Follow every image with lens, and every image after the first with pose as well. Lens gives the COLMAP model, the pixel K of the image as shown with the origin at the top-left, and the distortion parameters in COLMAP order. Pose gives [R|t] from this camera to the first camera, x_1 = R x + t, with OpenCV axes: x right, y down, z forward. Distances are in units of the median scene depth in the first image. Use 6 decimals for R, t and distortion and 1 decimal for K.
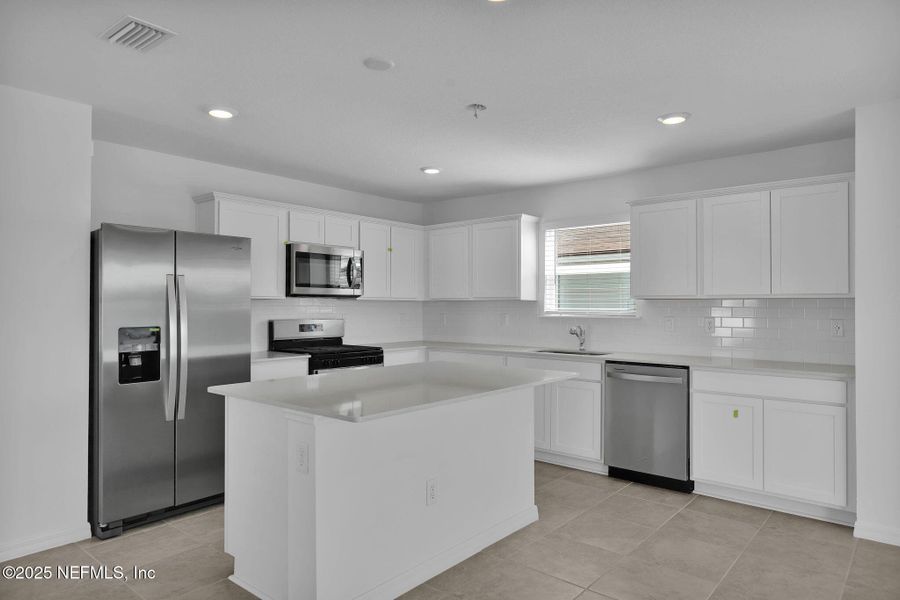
lens RADIAL K [[551.0, 0, 450.9], [0, 551.0, 302.8], [0, 0, 1]] dist [0.002953, 0.001213]
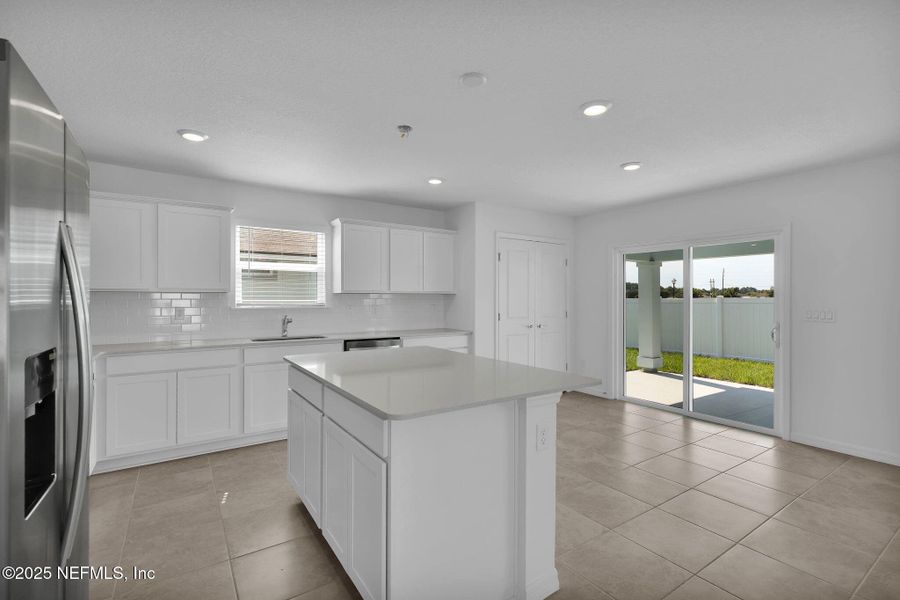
lens RADIAL K [[416.8, 0, 450.4], [0, 416.8, 299.2], [0, 0, 1]] dist [0.001987, 0.000266]
pose [[0.296656, -0.005261, 0.954970, -0.493413], [-0.003214, 0.999974, 0.006507, 0.001118], [-0.954979, -0.005000, 0.296631, 0.405581]]
